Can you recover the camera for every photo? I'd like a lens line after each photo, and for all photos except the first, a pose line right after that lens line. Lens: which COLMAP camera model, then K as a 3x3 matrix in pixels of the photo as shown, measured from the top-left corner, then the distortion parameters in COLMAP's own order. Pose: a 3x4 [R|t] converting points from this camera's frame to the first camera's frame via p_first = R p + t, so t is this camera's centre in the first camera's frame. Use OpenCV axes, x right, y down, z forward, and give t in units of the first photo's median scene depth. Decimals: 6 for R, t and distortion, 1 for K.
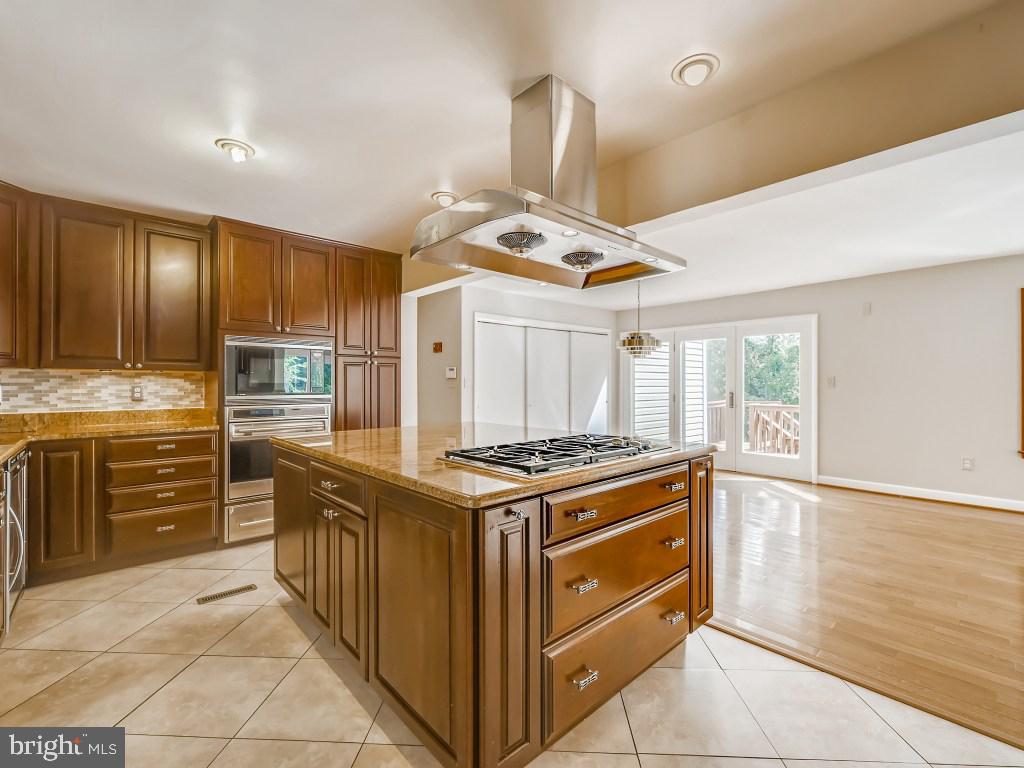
lens RADIAL K [[455.7, 0, 512.0], [0, 455.7, 384.0], [0, 0, 1]] dist [-0.000898, -0.000332]
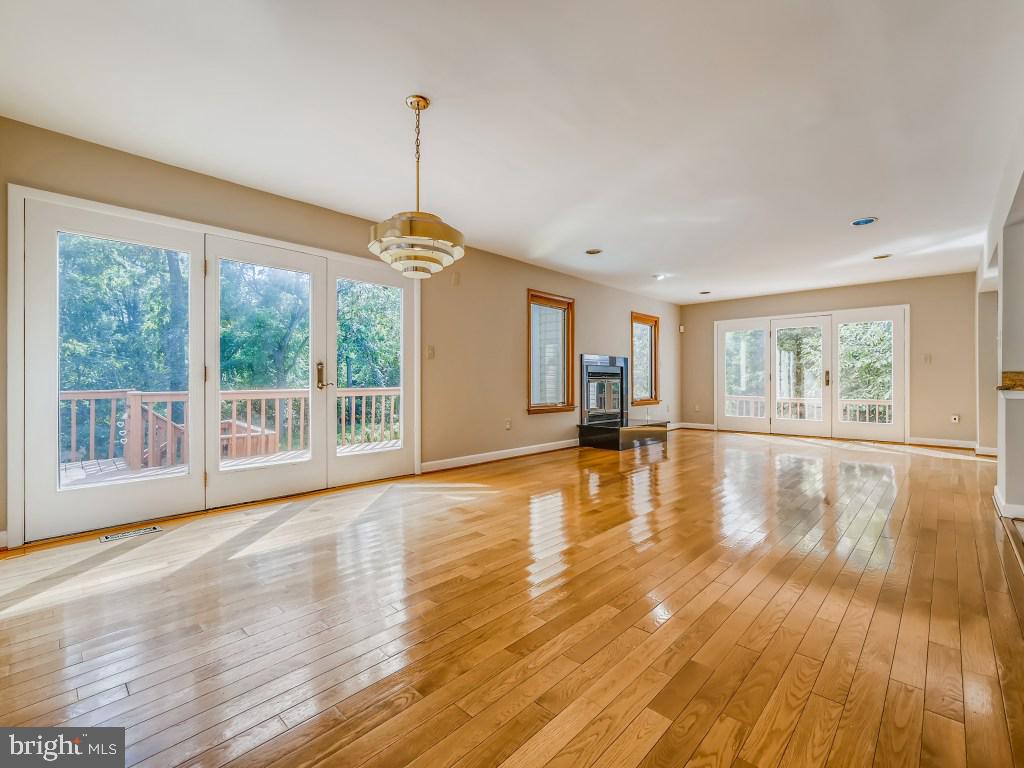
lens RADIAL K [[455.7, 0, 512.0], [0, 455.7, 384.0], [0, 0, 1]] dist [-0.000898, -0.000332]
pose [[-0.066405, -0.010171, 0.997741, -0.288690], [-0.002536, 0.999947, 0.010024, 0.072898], [-0.997790, -0.001865, -0.066428, 1.433572]]
